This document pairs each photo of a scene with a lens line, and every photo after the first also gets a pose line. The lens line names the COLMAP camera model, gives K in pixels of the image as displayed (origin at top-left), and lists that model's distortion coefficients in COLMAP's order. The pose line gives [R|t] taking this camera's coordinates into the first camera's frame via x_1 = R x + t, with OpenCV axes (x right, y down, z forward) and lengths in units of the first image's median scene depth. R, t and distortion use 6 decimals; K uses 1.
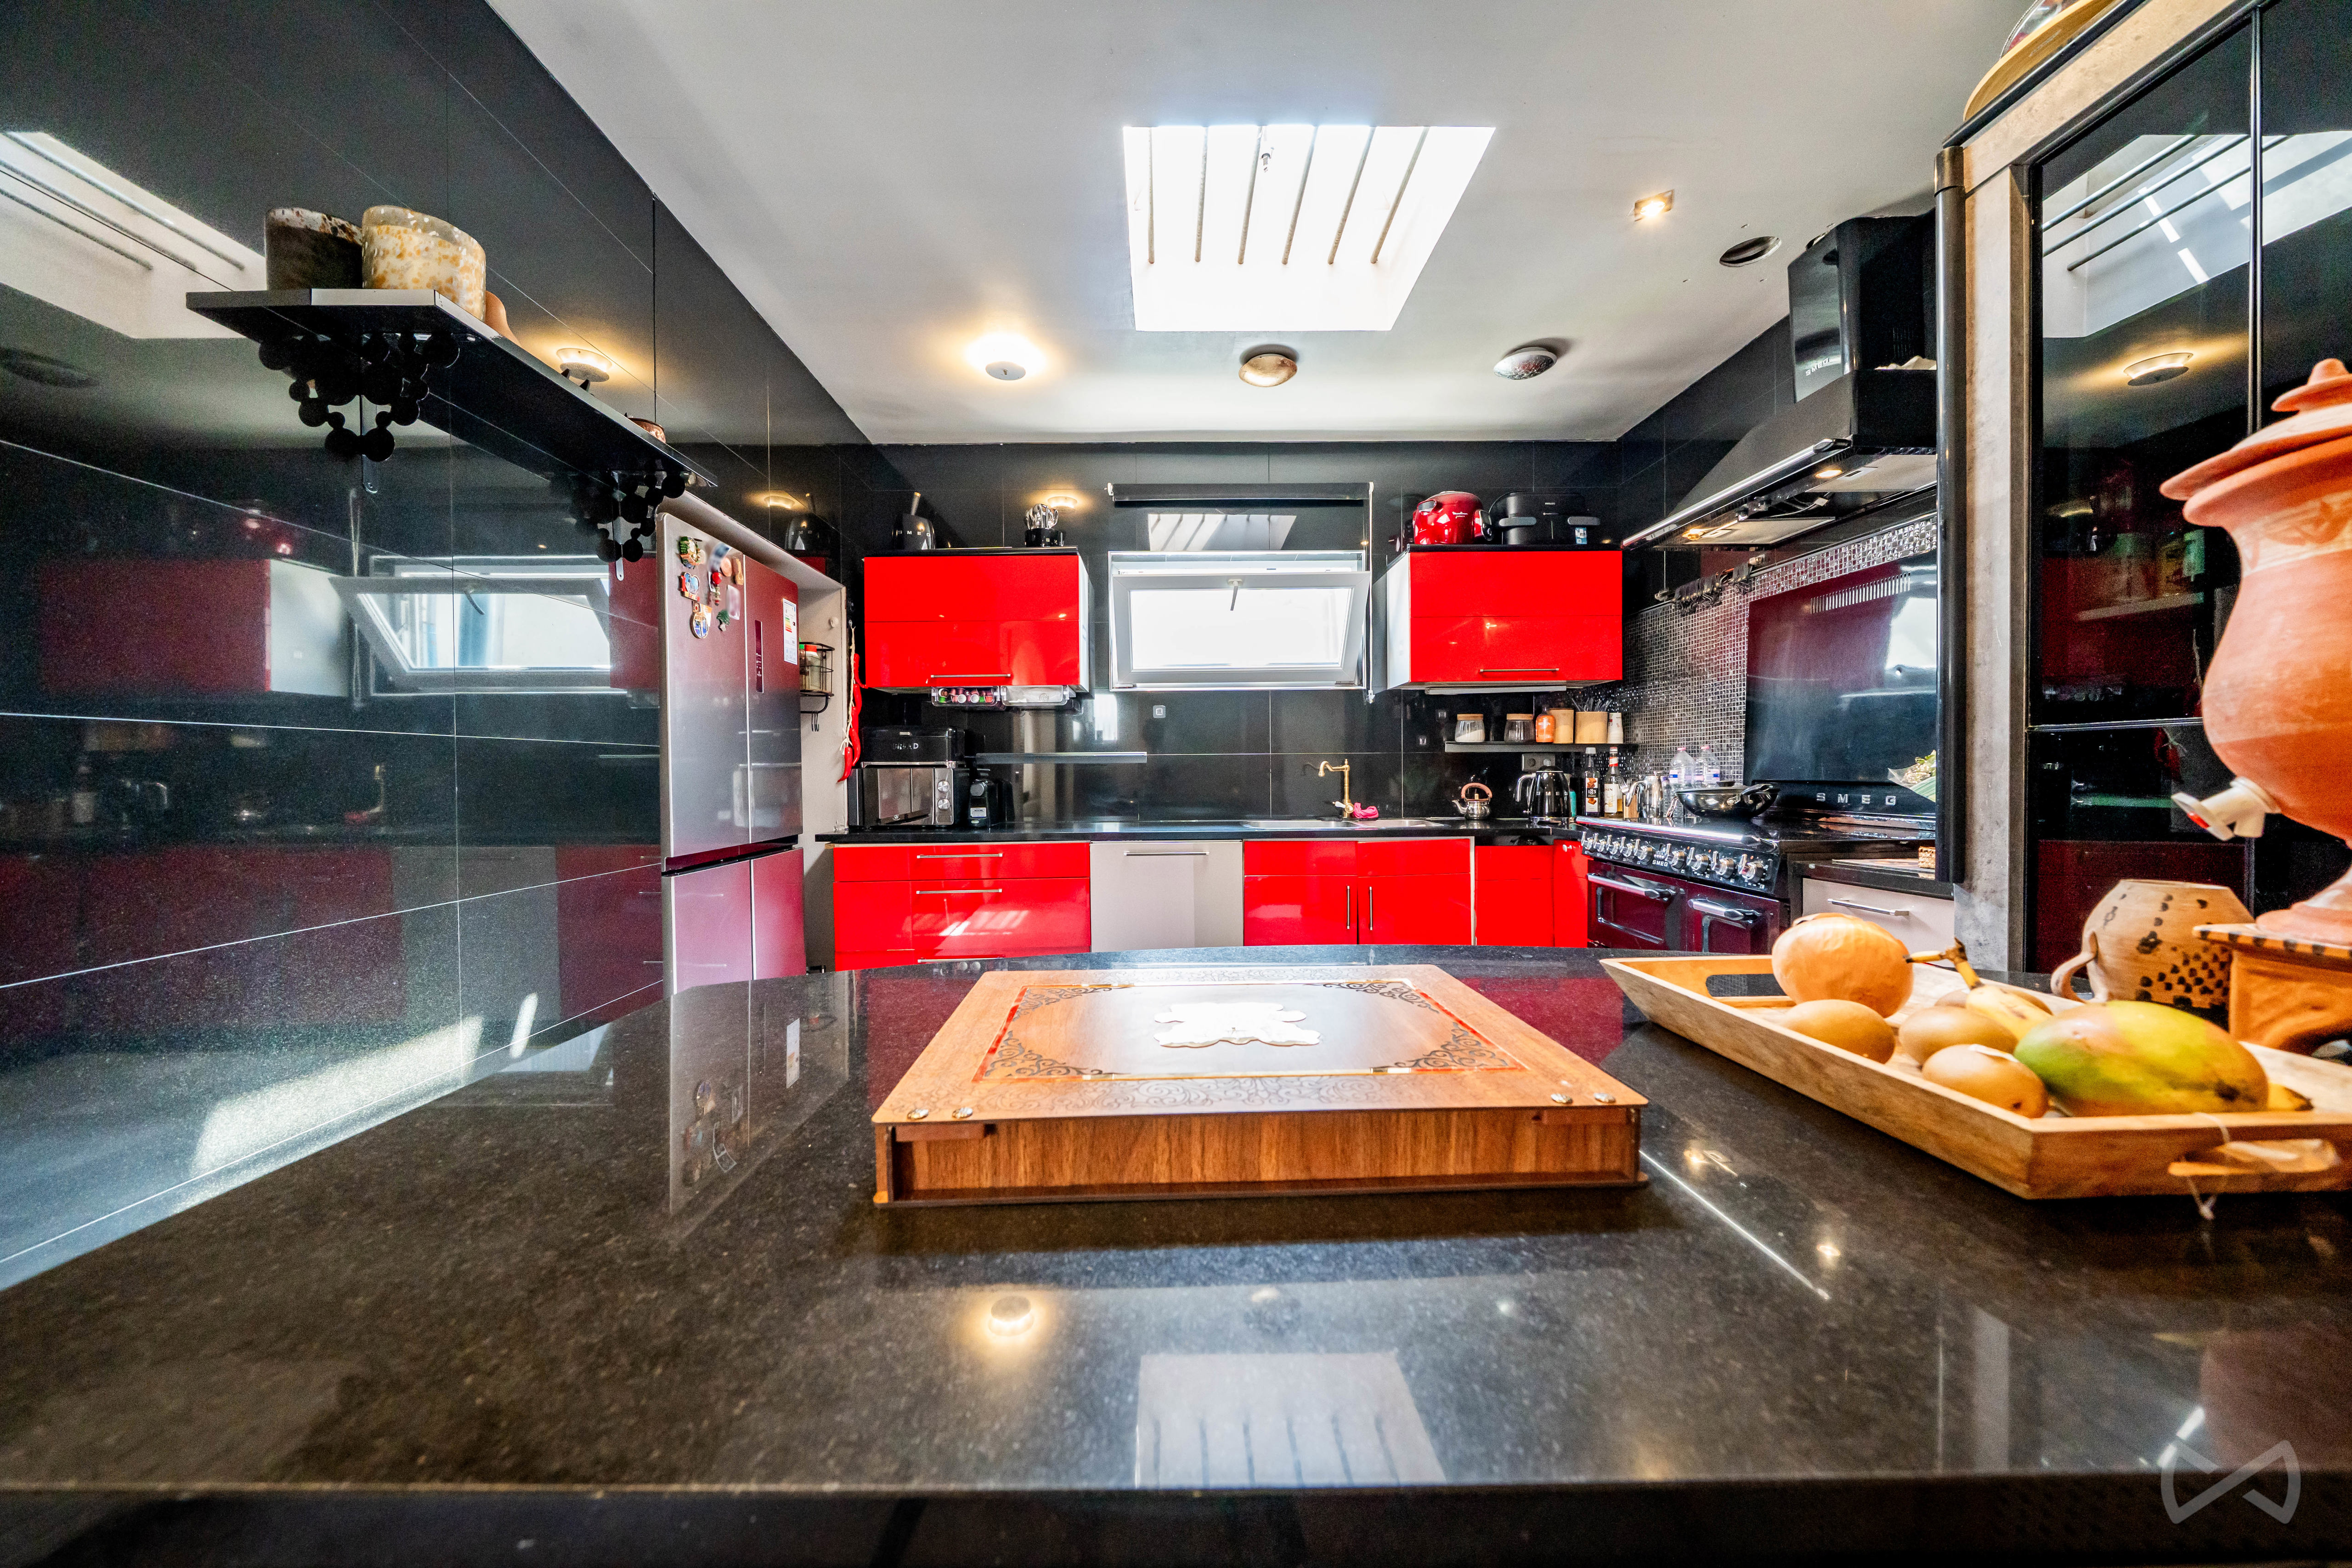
lens RADIAL K [[803.9, 0, 1171.9], [0, 803.9, 782.7], [0, 0, 1]] dist [-0.010001, 0.000130]
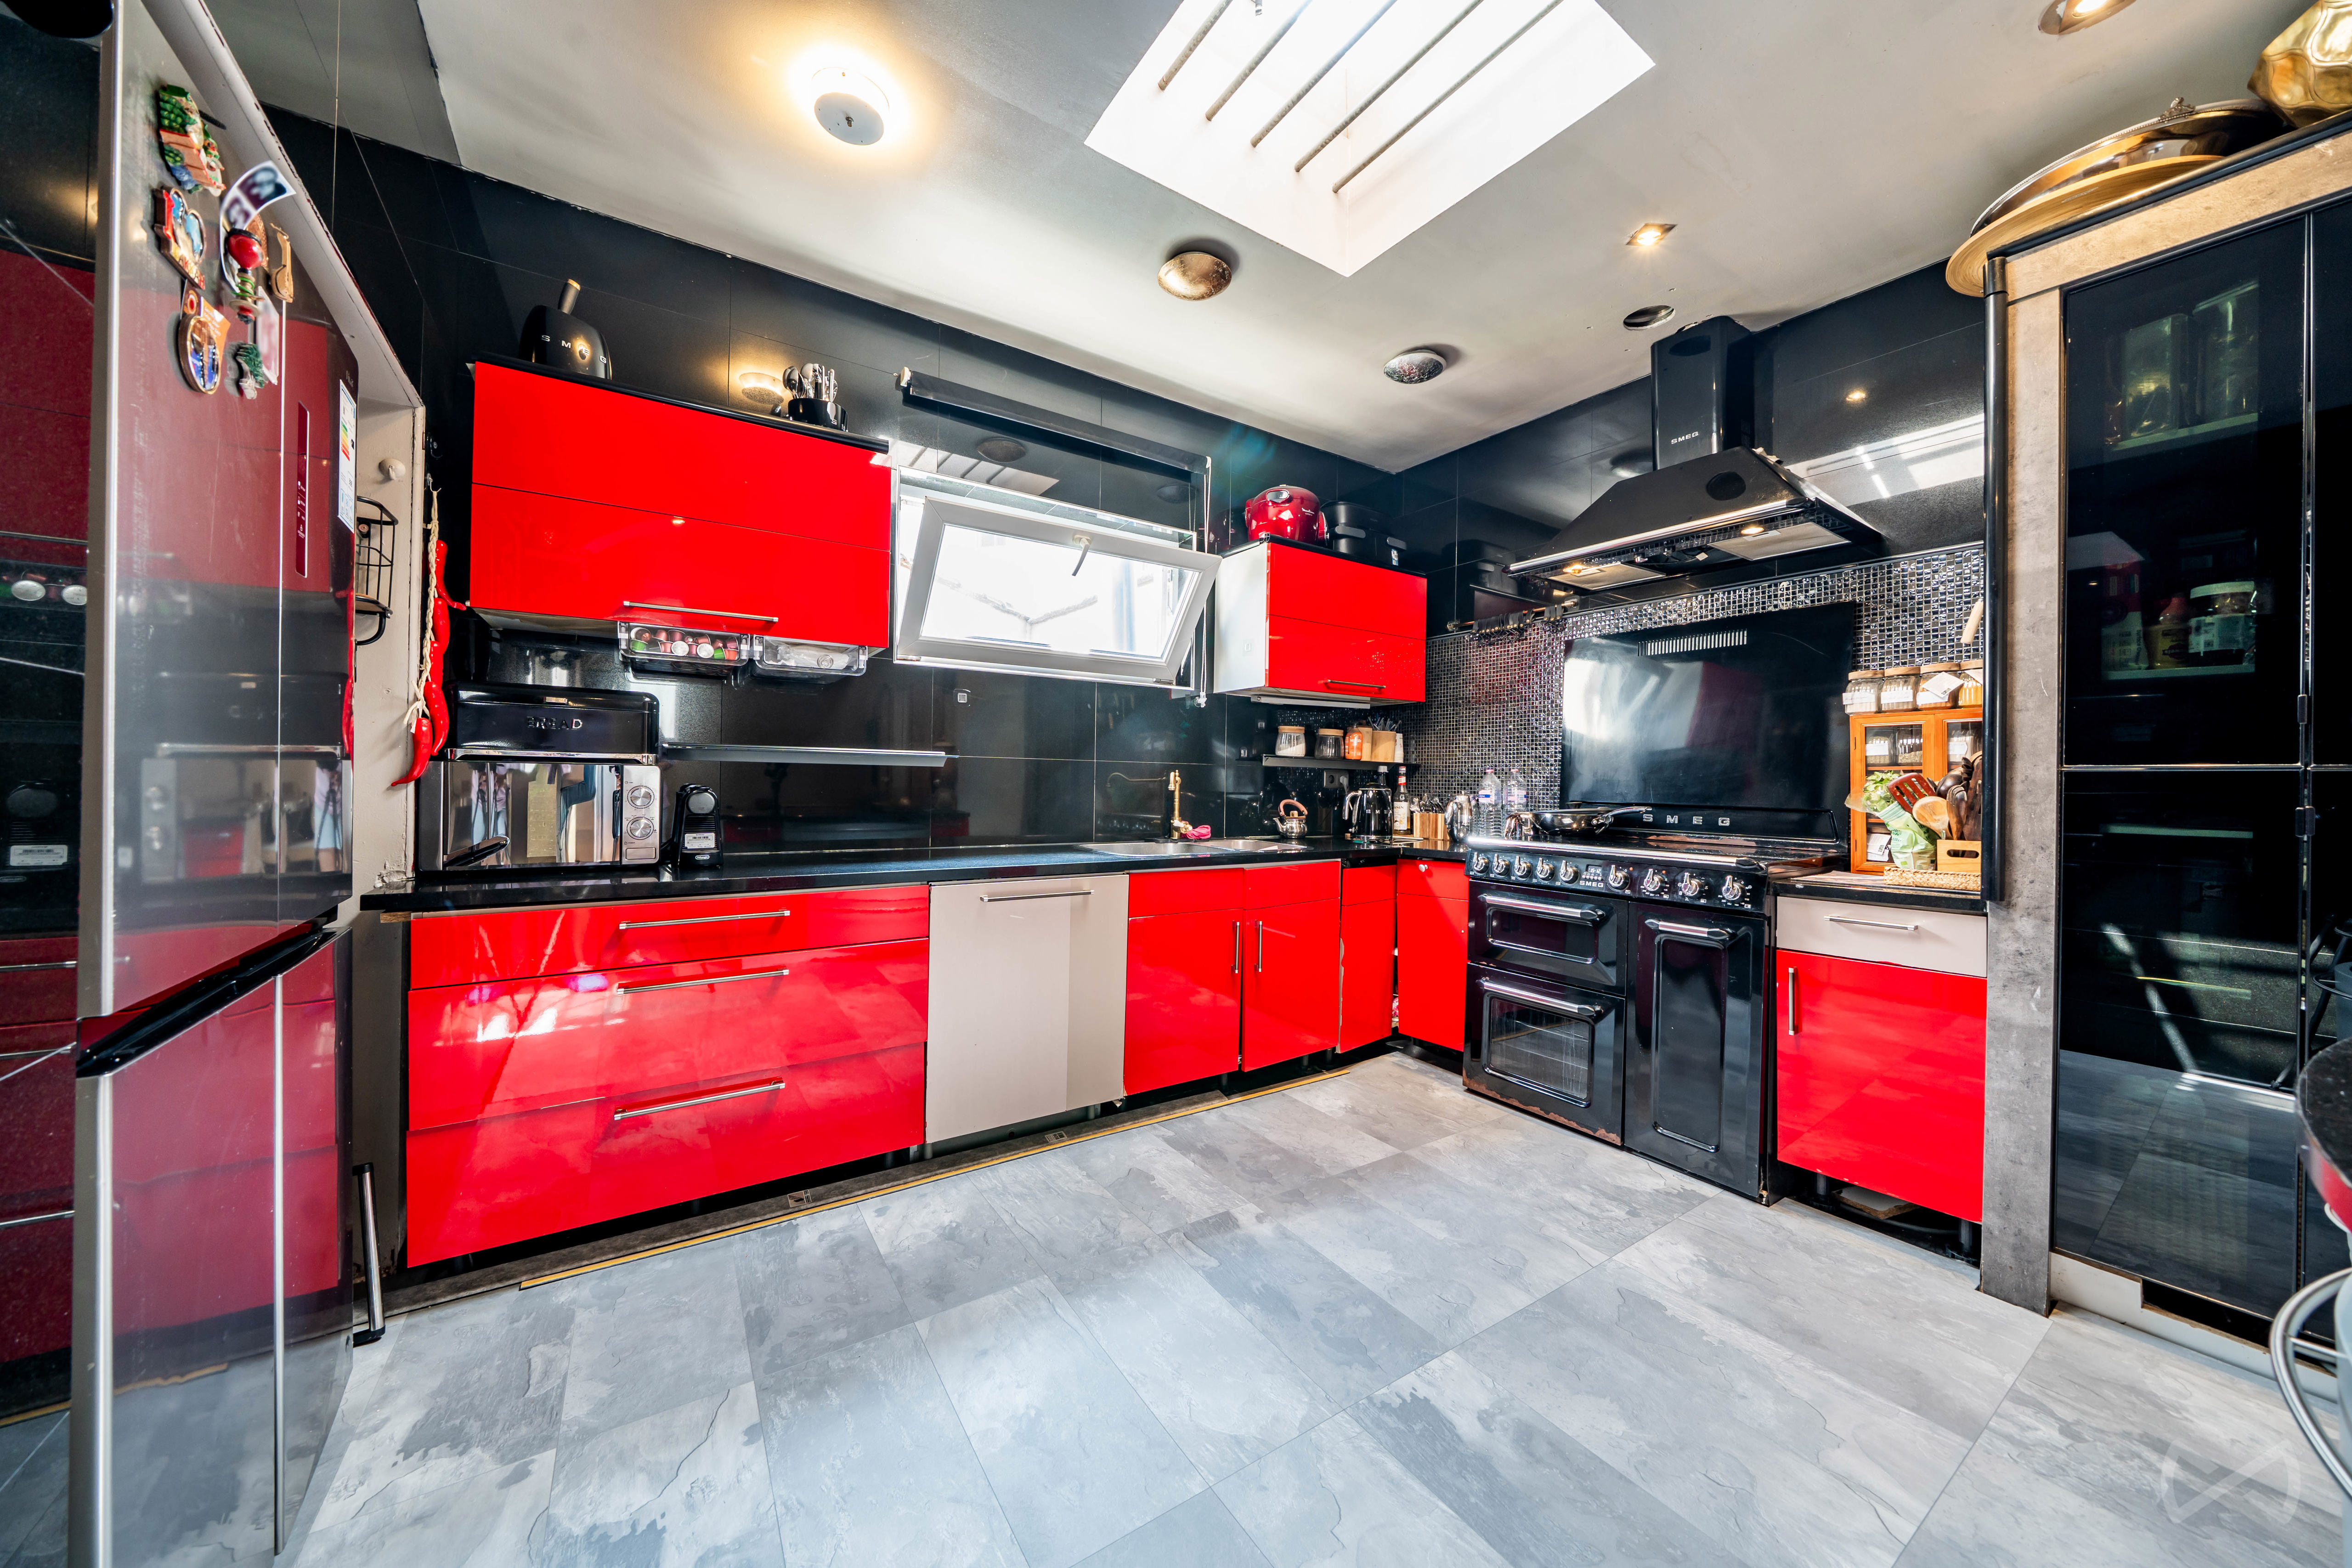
lens RADIAL K [[803.9, 0, 1178.5], [0, 803.9, 781.3], [0, 0, 1]] dist [-0.010001, 0.000130]
pose [[0.835956, 0.022075, 0.548352, -0.273092], [-0.015377, 0.999741, -0.016805, -0.003304], [-0.548580, 0.005617, 0.836079, 0.305675]]
